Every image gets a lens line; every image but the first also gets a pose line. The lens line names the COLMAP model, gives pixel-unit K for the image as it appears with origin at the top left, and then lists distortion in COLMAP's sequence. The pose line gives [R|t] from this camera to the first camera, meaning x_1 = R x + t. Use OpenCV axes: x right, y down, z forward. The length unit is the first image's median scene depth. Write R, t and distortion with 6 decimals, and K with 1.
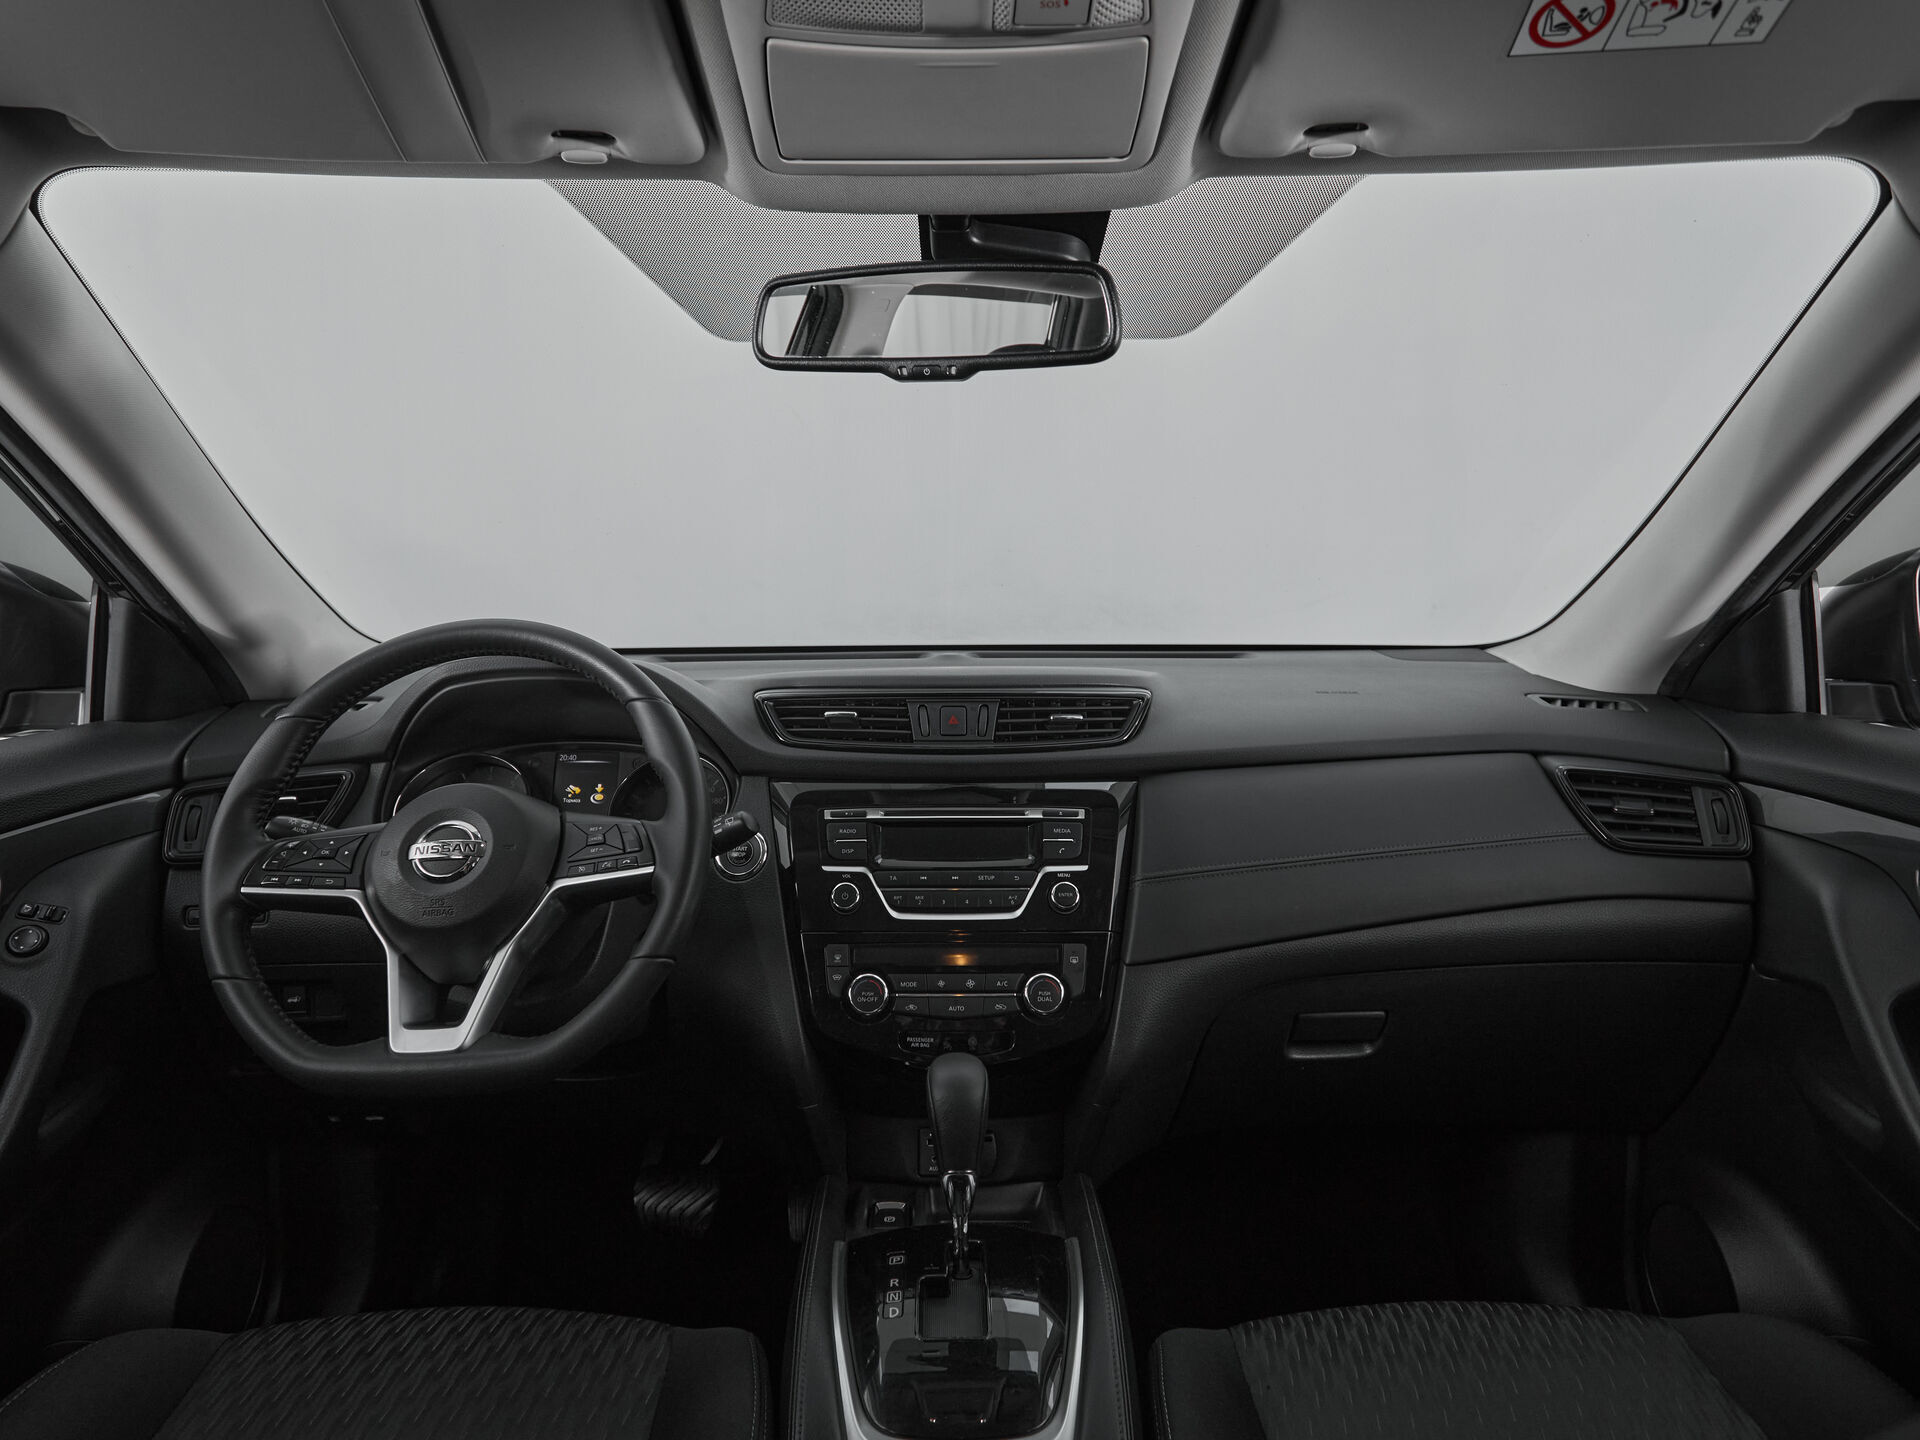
lens RADIAL K [[1156.0, 0, 948.5], [0, 1156.0, 695.3], [0, 0, 1]] dist [-0.010362, 0.000605]
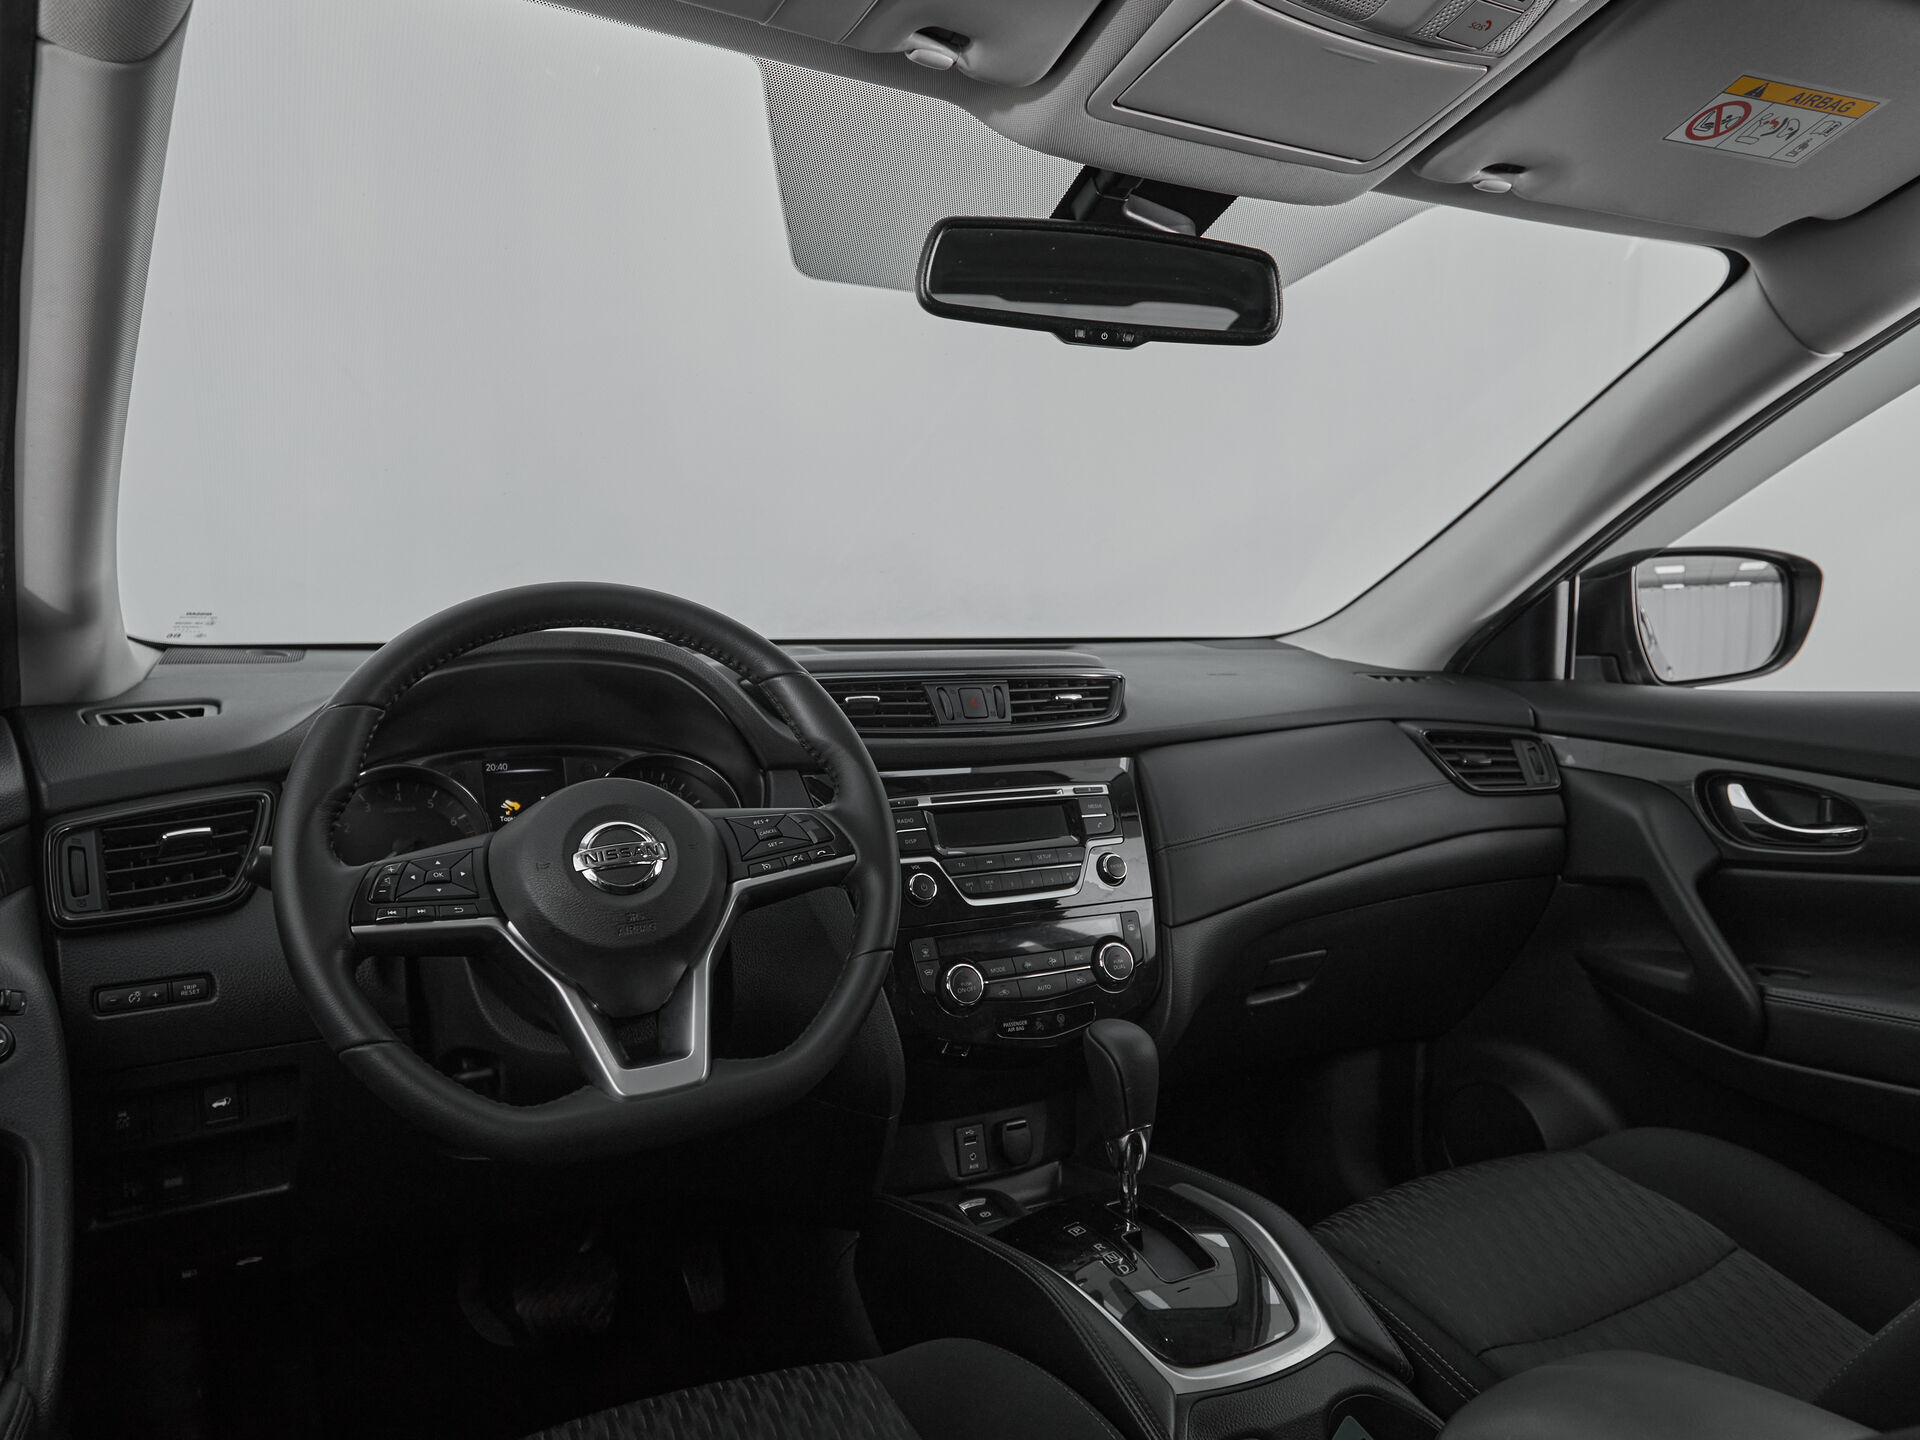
lens RADIAL K [[1281.3, 0, 947.5], [0, 1281.3, 754.4], [0, 0, 1]] dist [-0.010924, -0.005210]
pose [[0.884428, -0.044041, 0.464593, -0.540699], [0.036330, 0.999013, 0.025542, 0.038797], [-0.465260, -0.005711, 0.885156, 0.065781]]
